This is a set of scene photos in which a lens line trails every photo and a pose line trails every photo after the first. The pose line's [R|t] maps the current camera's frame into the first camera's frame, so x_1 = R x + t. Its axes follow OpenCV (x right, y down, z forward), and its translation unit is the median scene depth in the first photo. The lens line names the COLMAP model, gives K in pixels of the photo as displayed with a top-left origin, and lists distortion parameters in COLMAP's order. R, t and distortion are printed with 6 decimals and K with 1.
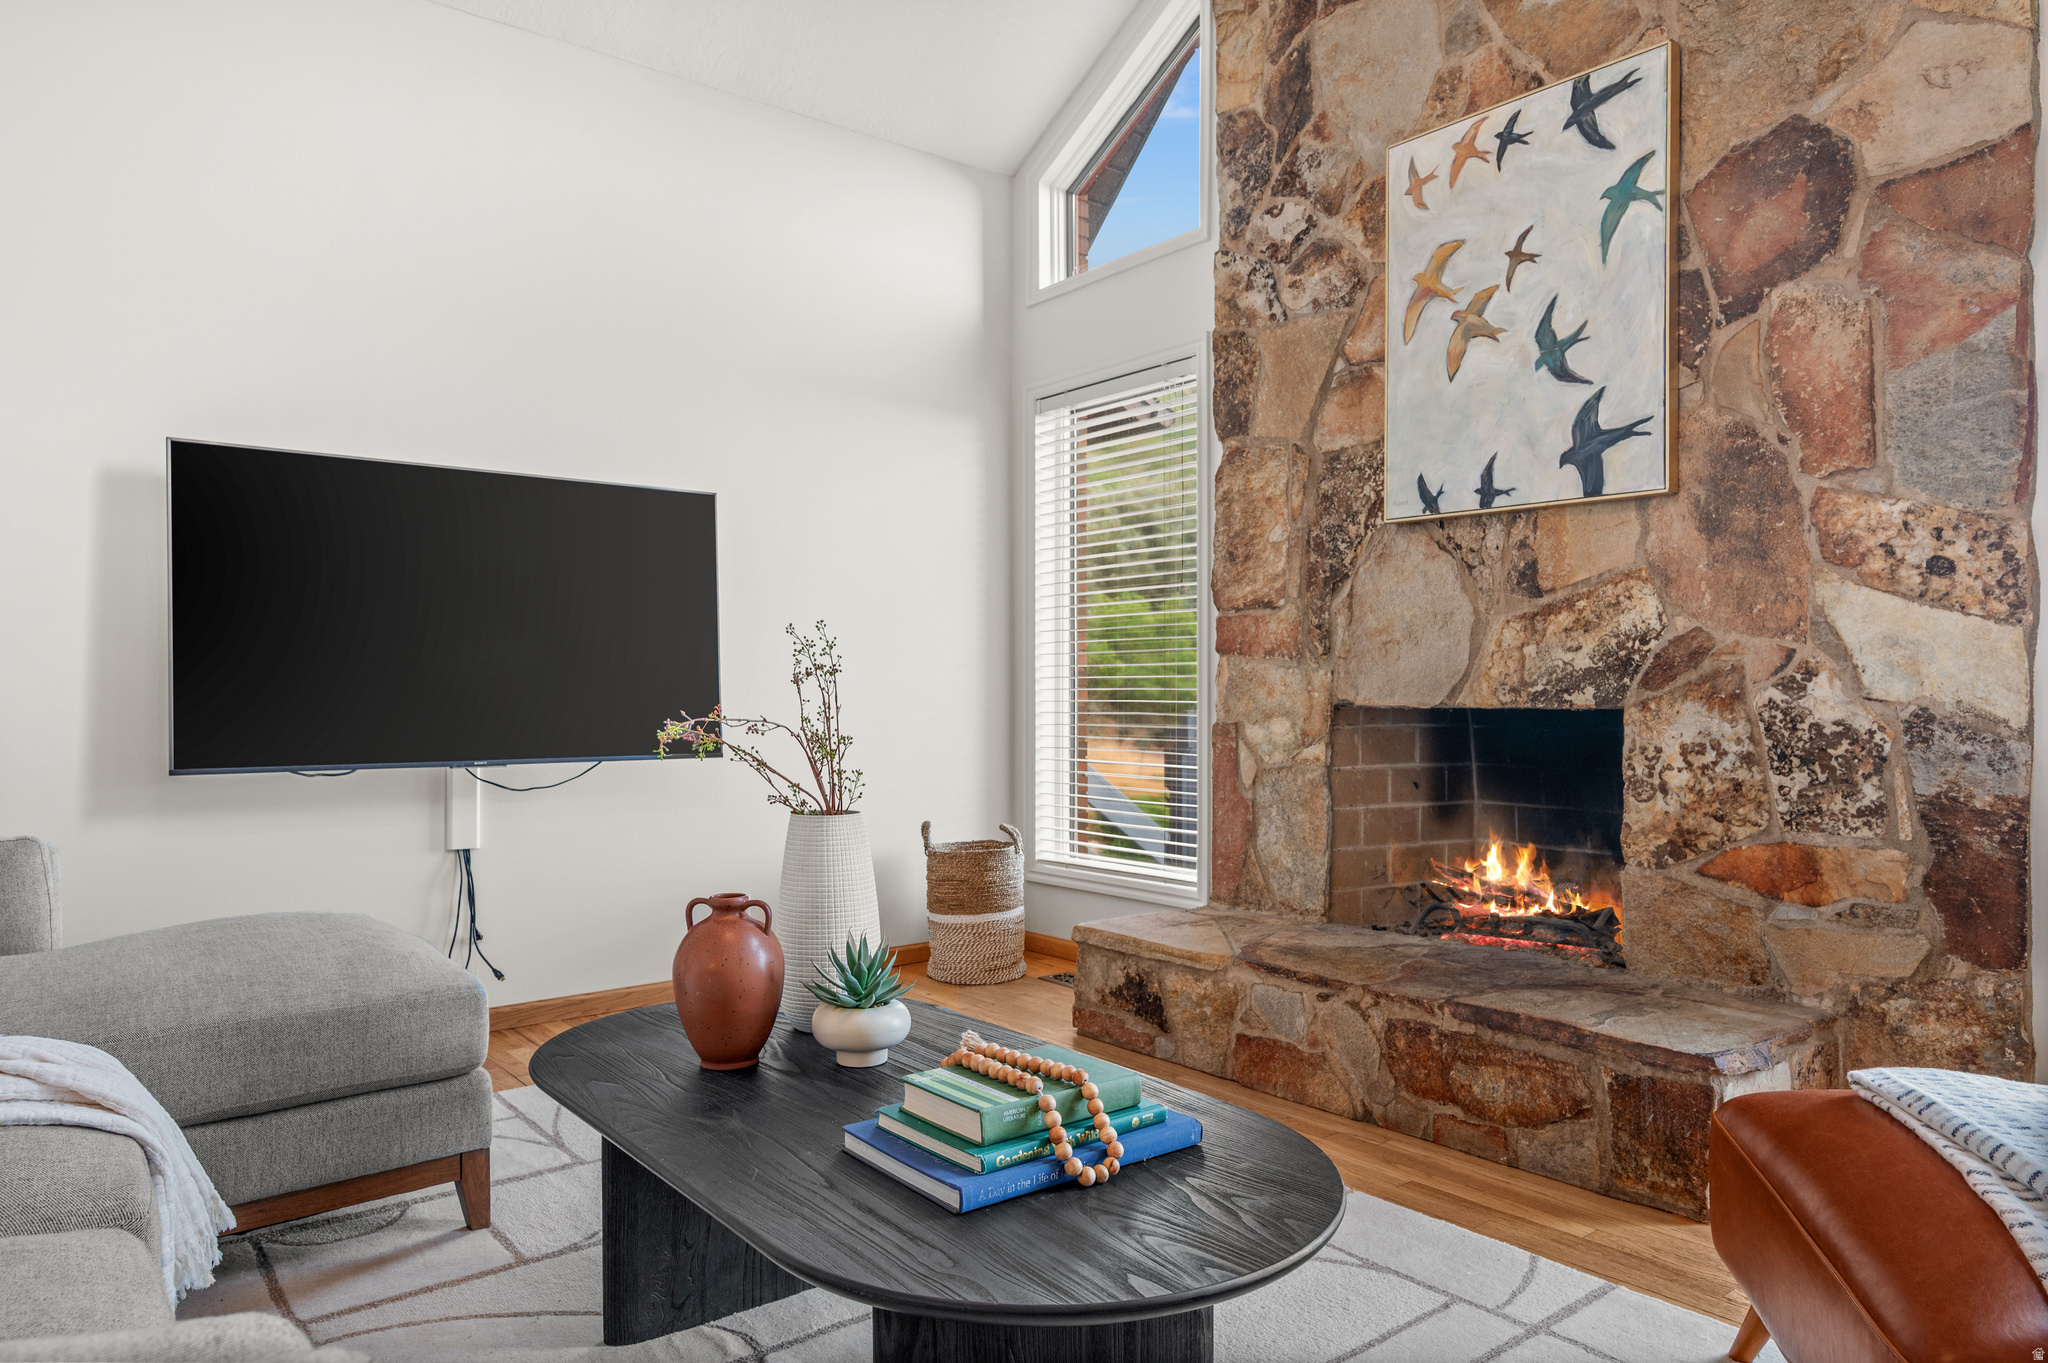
lens RADIAL K [[1308.0, 0, 1031.2], [0, 1308.0, 702.6], [0, 0, 1]] dist [-0.007693, 0.000667]
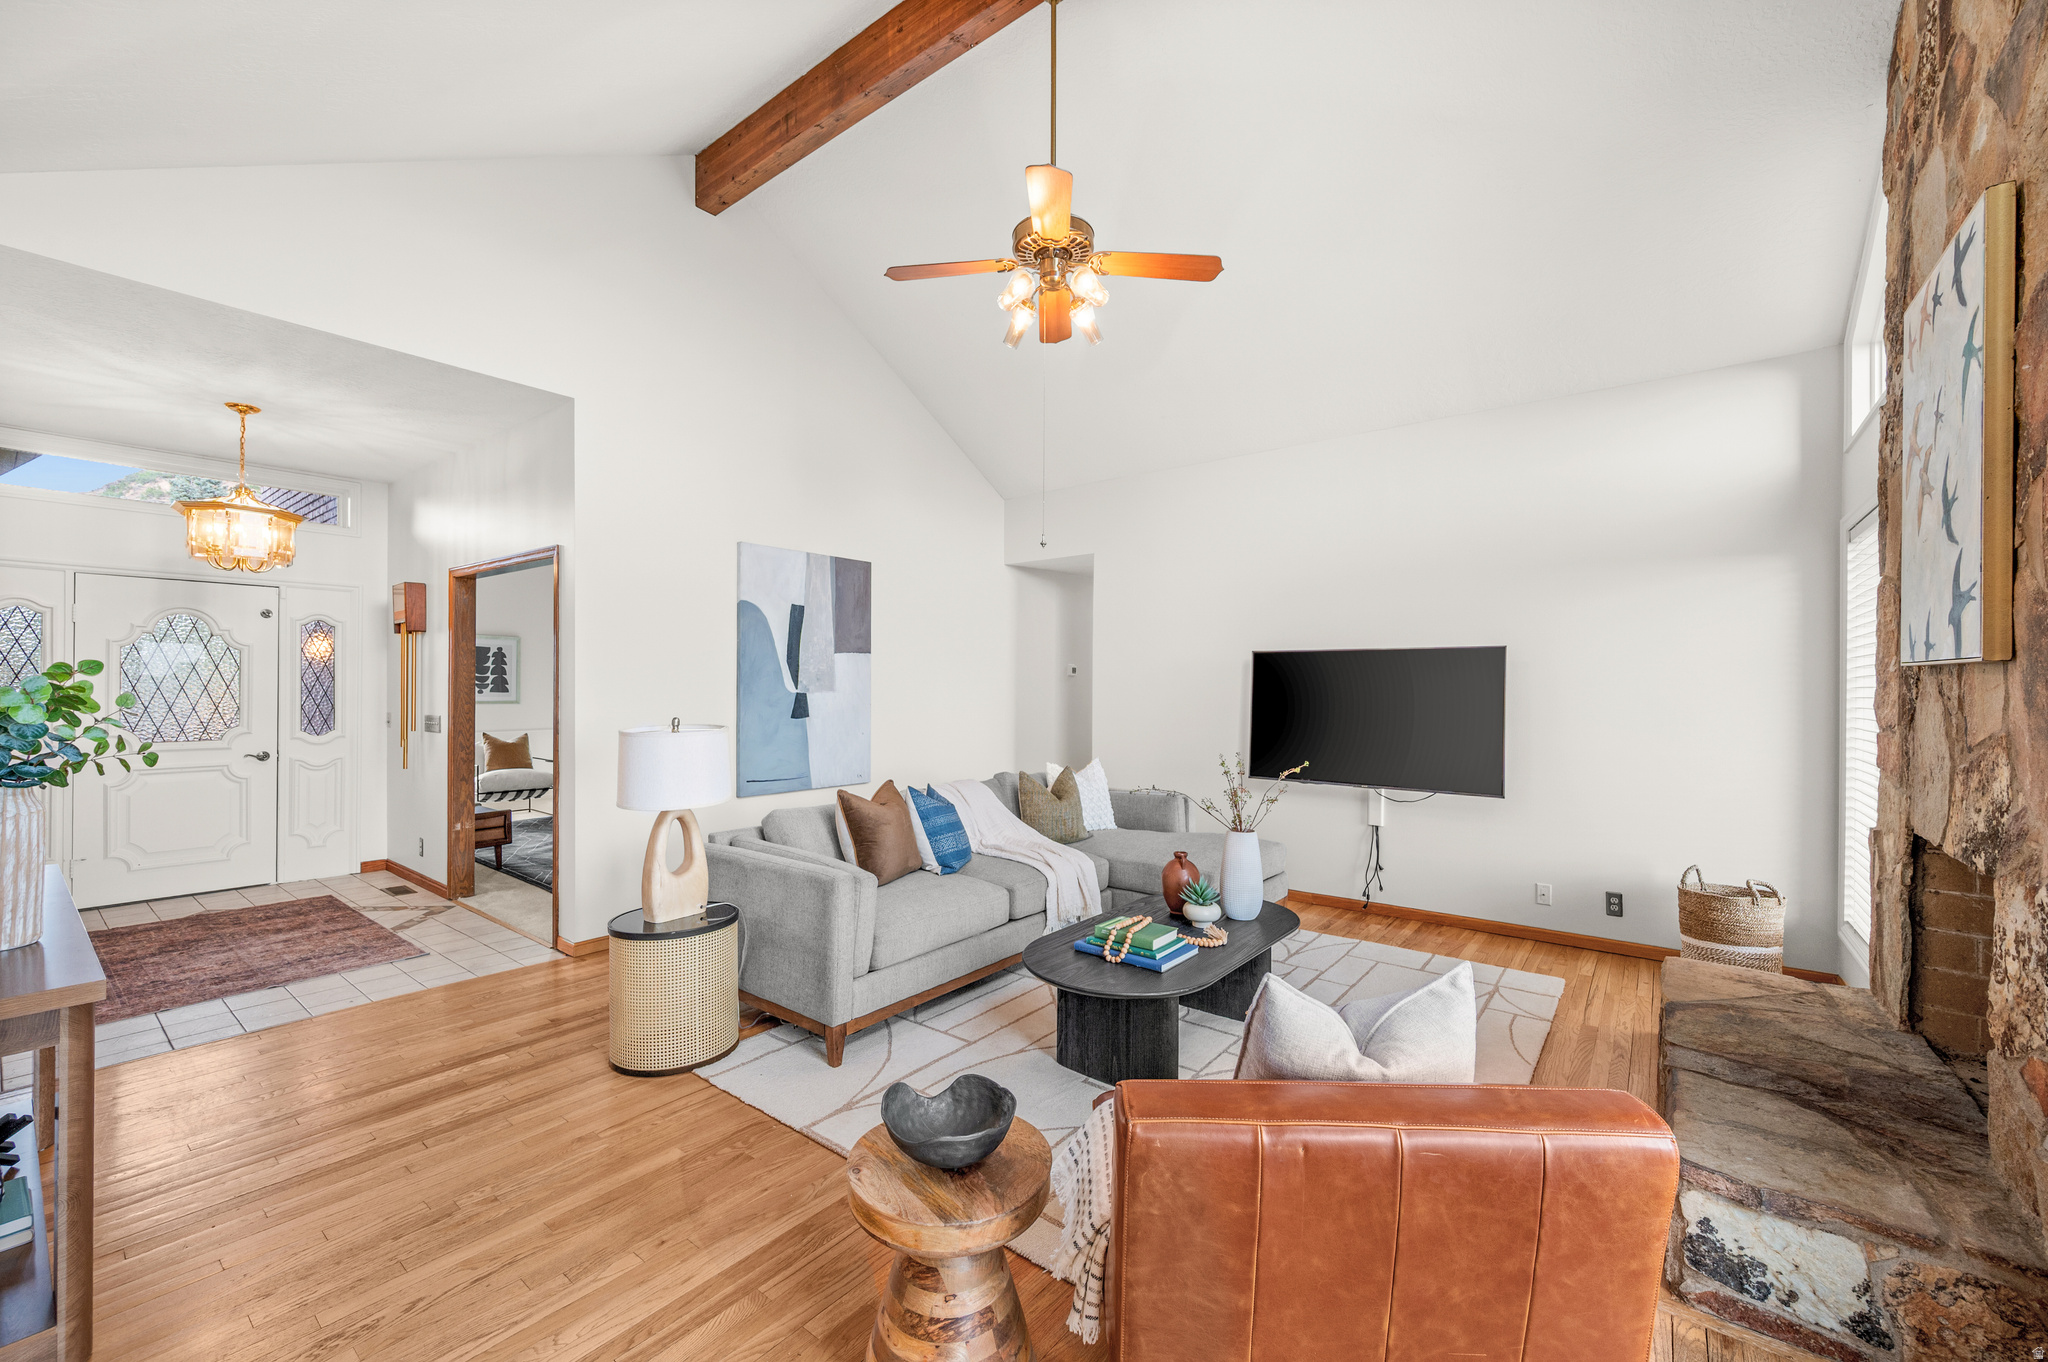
lens RADIAL K [[808.1, 0, 1022.6], [0, 808.1, 690.6], [0, 0, 1]] dist [-0.000137, -0.000131]
pose [[0.227585, 0.006835, -0.973734, 0.843928], [-0.013978, 0.999895, 0.003752, -0.123105], [0.973658, 0.012757, 0.227657, 0.168769]]
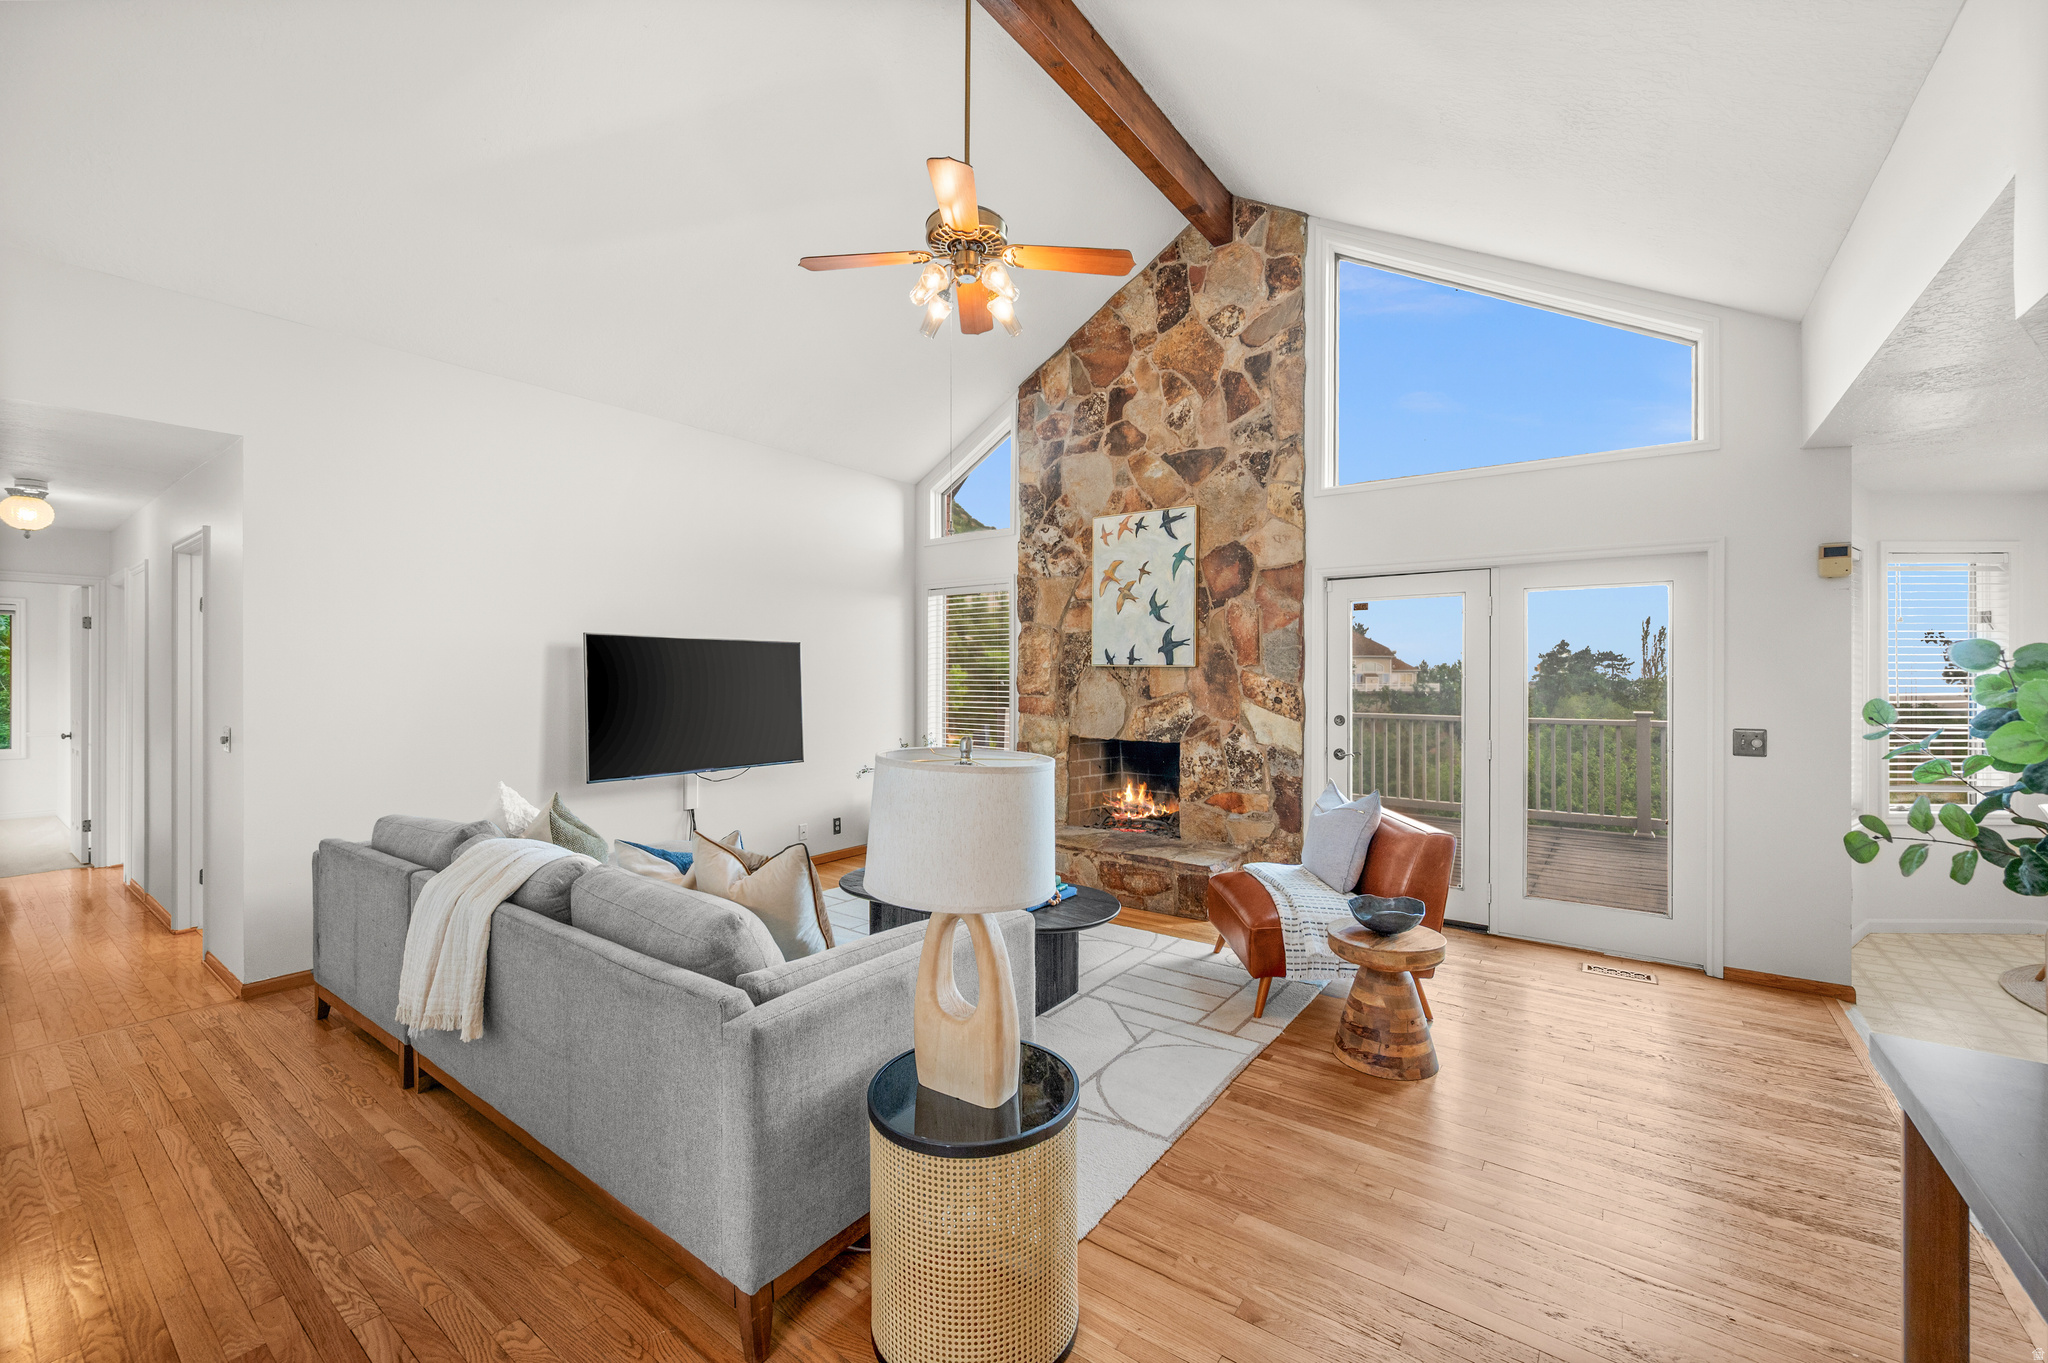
lens RADIAL K [[815.2, 0, 1037.7], [0, 815.2, 677.3], [0, 0, 1]] dist [-0.002081, -0.000046]
pose [[0.964075, 0.003430, 0.265606, -0.277887], [-0.001634, 0.999974, -0.006983, -0.116739], [-0.265623, 0.006298, 0.964056, -0.548194]]
